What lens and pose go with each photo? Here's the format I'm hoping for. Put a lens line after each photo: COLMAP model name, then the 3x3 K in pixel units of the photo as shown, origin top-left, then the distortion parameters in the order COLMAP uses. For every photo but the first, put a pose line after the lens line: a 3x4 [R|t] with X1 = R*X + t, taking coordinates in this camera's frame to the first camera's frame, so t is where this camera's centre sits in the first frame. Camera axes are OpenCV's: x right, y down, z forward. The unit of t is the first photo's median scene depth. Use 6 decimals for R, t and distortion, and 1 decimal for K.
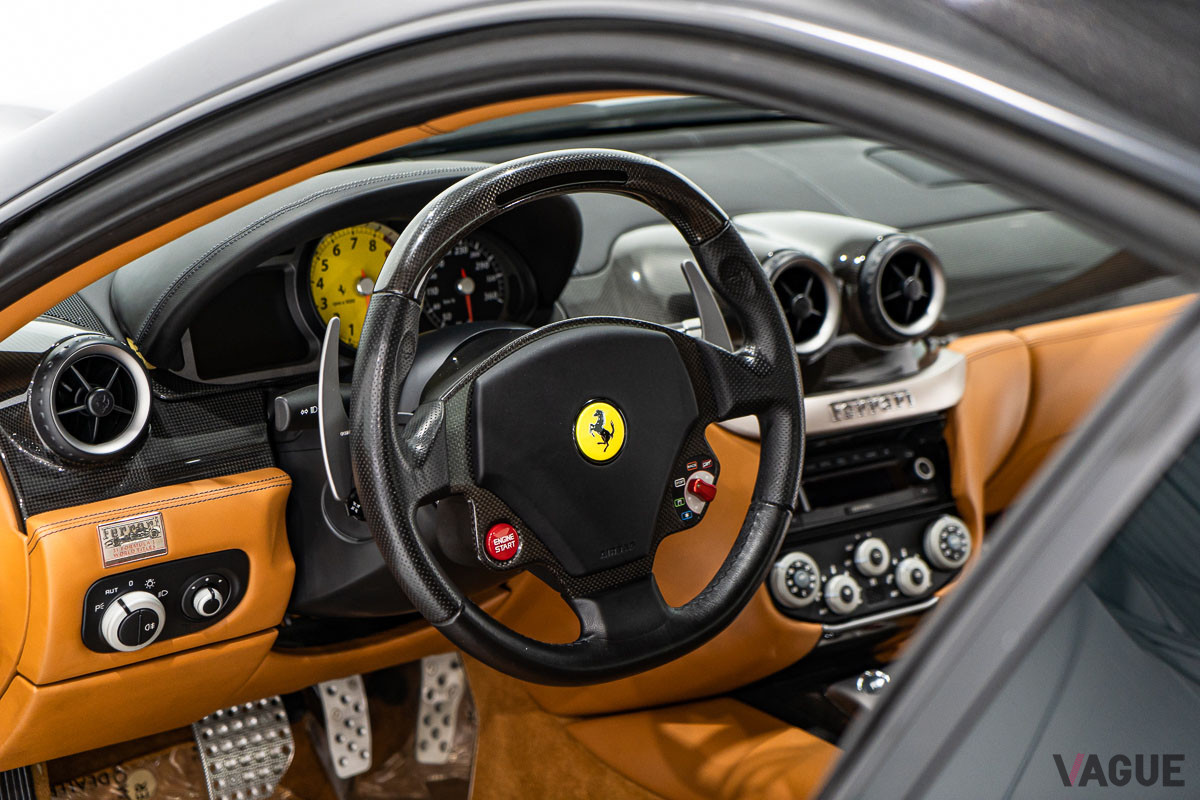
lens RADIAL K [[2415.9, 0, 599.9], [0, 2415.9, 399.9], [0, 0, 1]] dist [-0.000641, 0.000000]
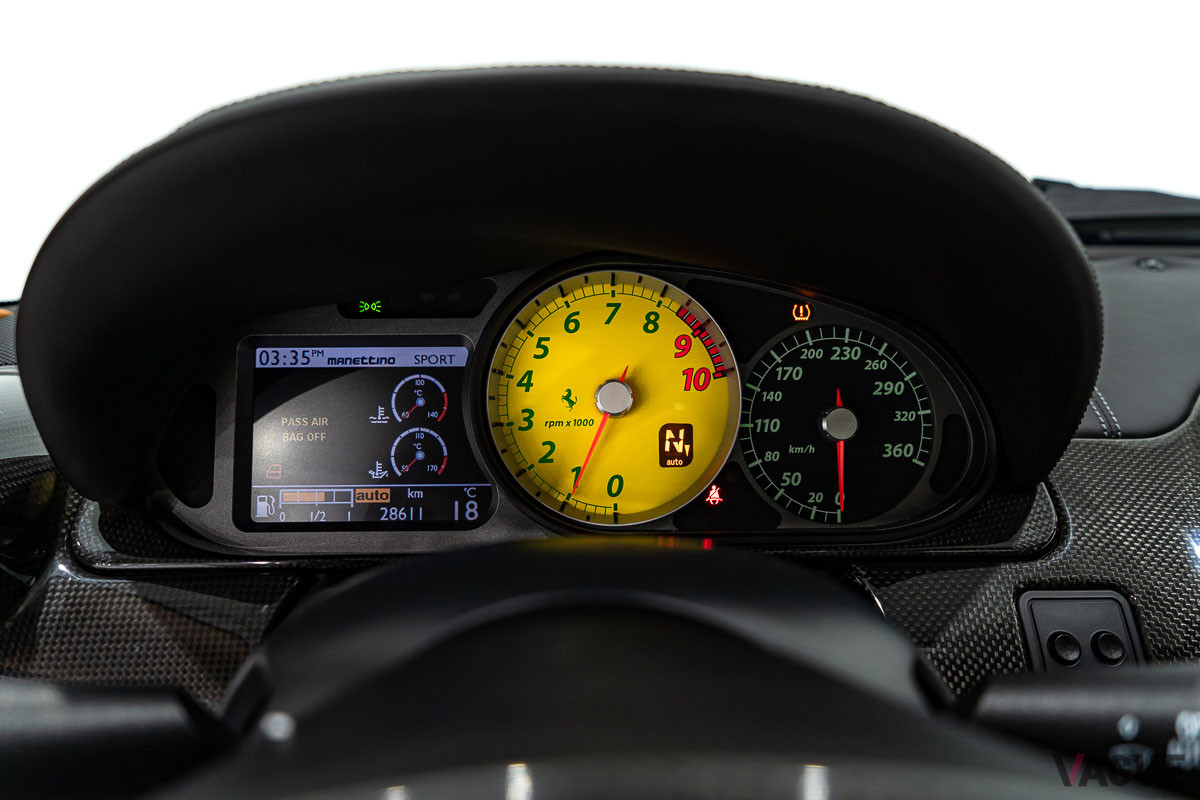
lens RADIAL K [[934.5, 0, 600.1], [0, 934.5, 400.8], [0, 0, 1]] dist [-0.000554, -0.000106]
pose [[0.828224, 0.110269, -0.549441, 0.008932], [-0.144598, 0.989300, -0.019422, -0.041241], [0.541420, 0.095534, 0.835307, 0.818501]]
